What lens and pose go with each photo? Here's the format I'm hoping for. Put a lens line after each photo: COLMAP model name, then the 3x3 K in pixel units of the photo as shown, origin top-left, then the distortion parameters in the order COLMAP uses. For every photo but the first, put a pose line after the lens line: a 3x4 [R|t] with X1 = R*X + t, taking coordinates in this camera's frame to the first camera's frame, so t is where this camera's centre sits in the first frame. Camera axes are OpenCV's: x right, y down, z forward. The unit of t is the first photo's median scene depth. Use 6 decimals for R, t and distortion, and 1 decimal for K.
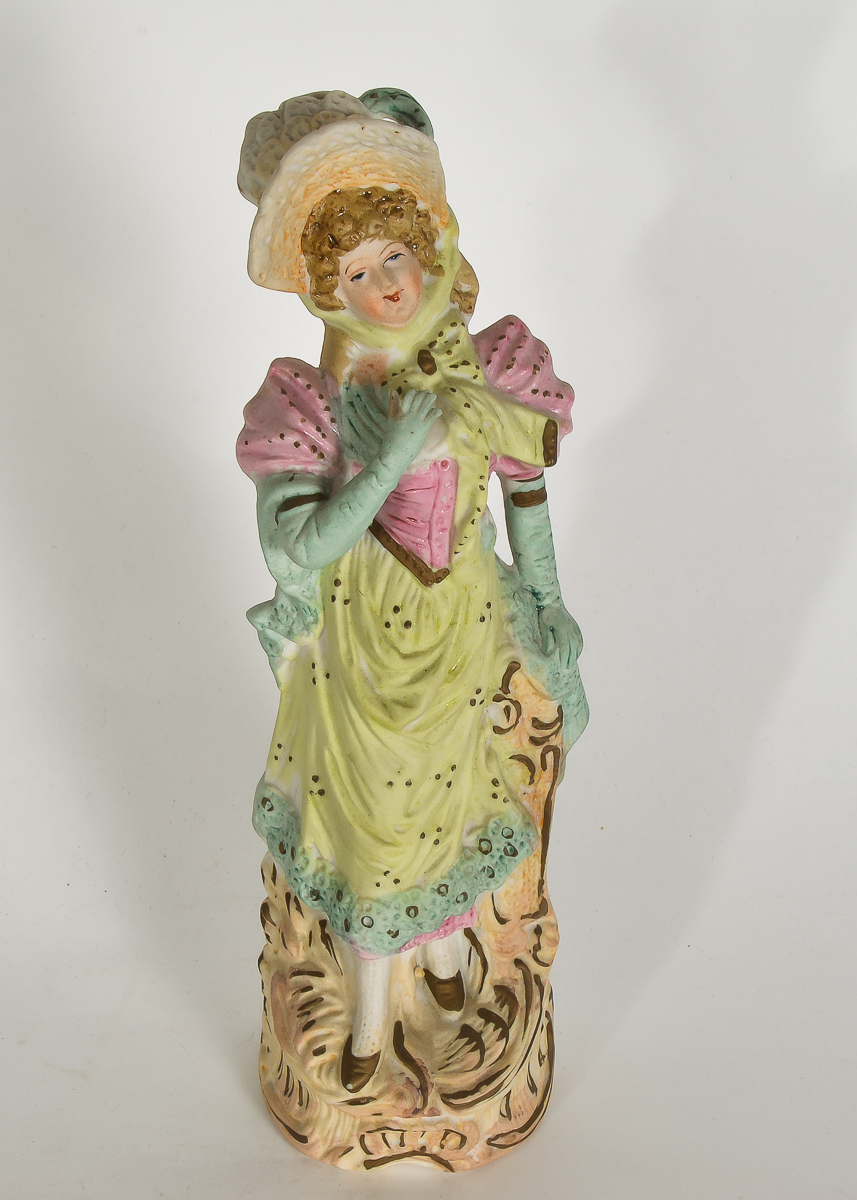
lens RADIAL K [[2957.1, 0, 437.1], [0, 2957.1, 599.3], [0, 0, 1]] dist [0.217460, 0.000000]
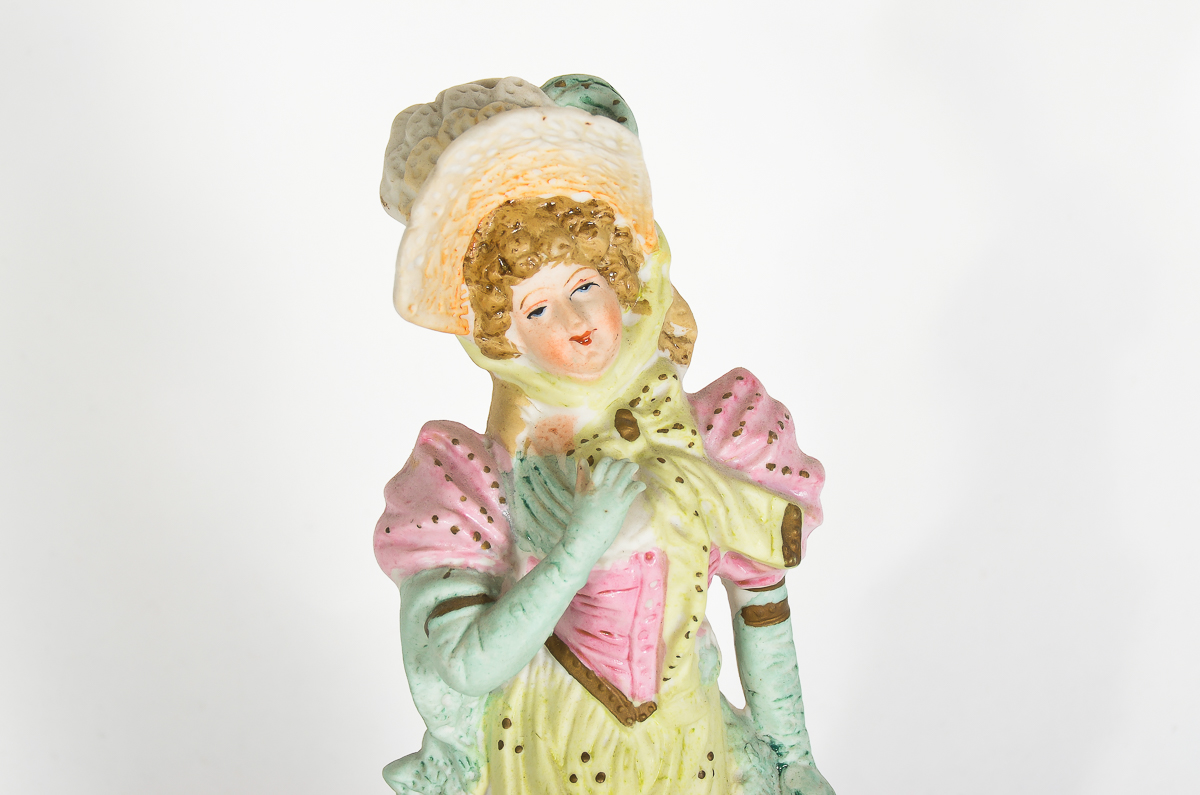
lens RADIAL K [[6337.9, 0, 596.6], [0, 6337.9, 397.0], [0, 0, 1]] dist [1.423367, 0.000000]
pose [[0.999731, 0.002547, -0.023039, 0.025786], [-0.005959, 0.988783, -0.149240, 0.153103], [0.022400, 0.149337, 0.988533, -0.598128]]
